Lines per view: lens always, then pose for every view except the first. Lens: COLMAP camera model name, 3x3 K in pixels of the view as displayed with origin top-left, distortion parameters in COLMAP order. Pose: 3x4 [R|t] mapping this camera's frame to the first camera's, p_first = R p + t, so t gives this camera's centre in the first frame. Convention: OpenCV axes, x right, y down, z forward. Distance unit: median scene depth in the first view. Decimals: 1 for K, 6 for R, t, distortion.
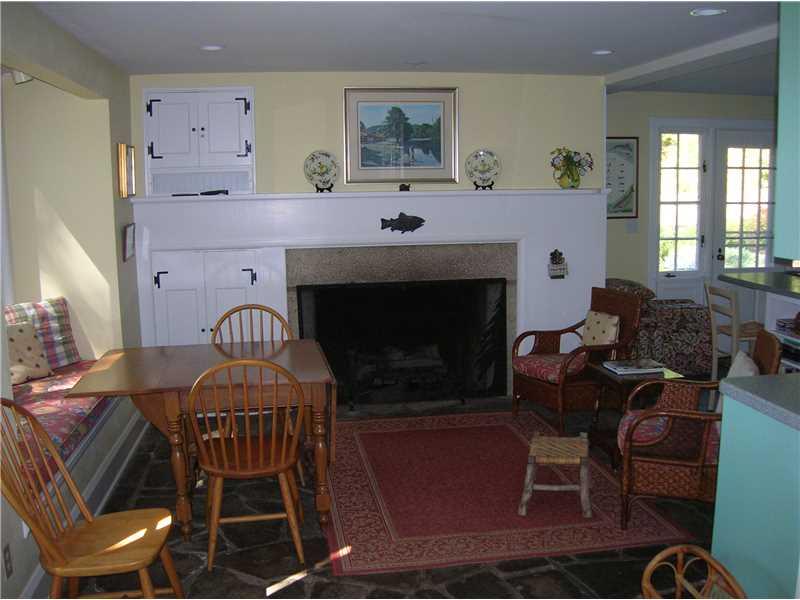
lens RADIAL K [[823.2, 0, 400.0], [0, 823.2, 300.0], [0, 0, 1]] dist [-0.187148, 0.010317]
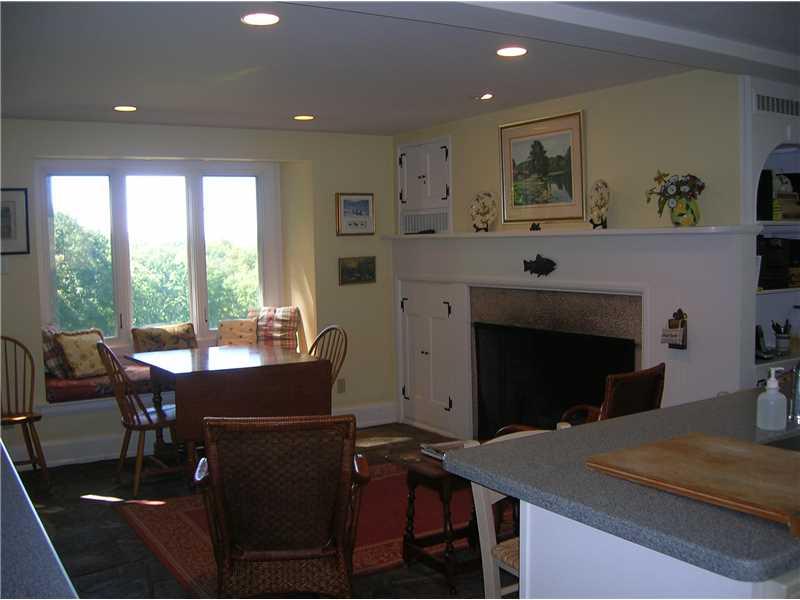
lens RADIAL K [[823.2, 0, 400.0], [0, 823.2, 300.0], [0, 0, 1]] dist [-0.187148, 0.010317]
pose [[0.398747, 0.071797, -0.914246, 0.786134], [-0.111750, 0.993305, 0.029266, -0.065348], [0.910227, 0.090497, 0.404101, 0.496044]]
